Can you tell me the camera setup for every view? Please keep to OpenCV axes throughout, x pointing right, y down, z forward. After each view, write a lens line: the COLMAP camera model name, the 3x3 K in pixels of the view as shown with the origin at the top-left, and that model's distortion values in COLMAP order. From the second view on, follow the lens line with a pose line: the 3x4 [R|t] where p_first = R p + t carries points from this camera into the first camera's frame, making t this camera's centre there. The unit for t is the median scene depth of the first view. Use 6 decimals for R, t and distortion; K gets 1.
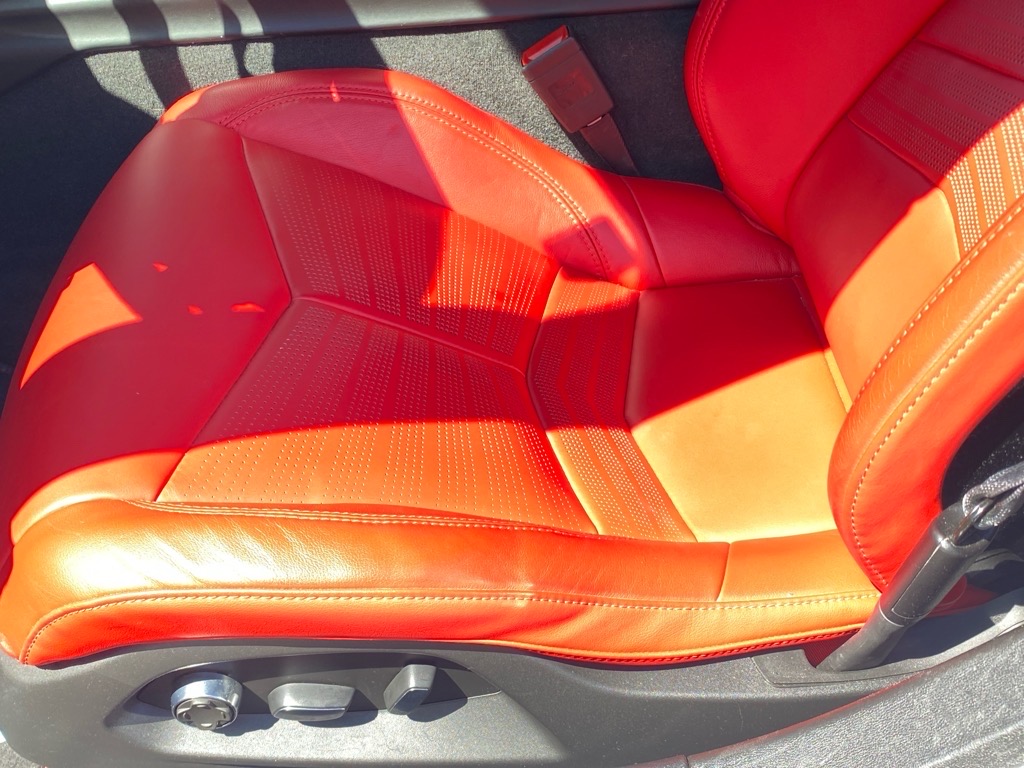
lens RADIAL K [[1172.4, 0, 512.0], [0, 1172.4, 384.0], [0, 0, 1]] dist [0.103047, -0.272240]
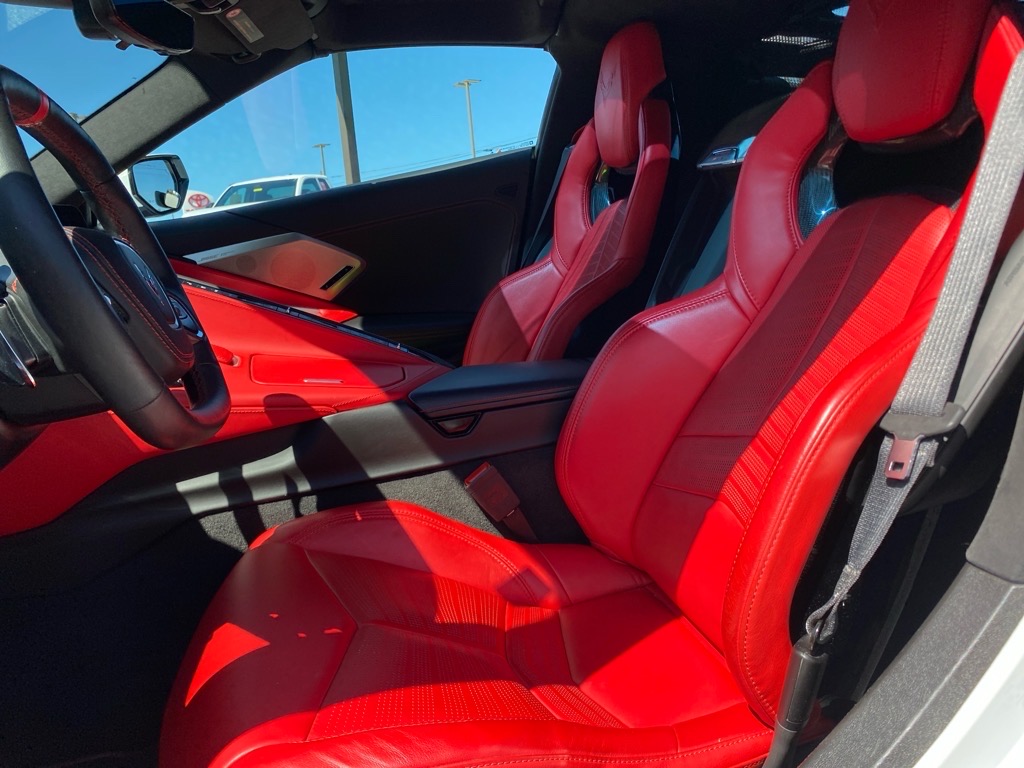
lens RADIAL K [[761.6, 0, 512.0], [0, 761.6, 384.0], [0, 0, 1]] dist [0.010001, 0.000575]
pose [[0.976903, -0.108044, 0.184354, -0.114060], [0.183500, 0.866246, -0.464700, 0.130153], [-0.109487, 0.487796, 0.866065, -0.046701]]
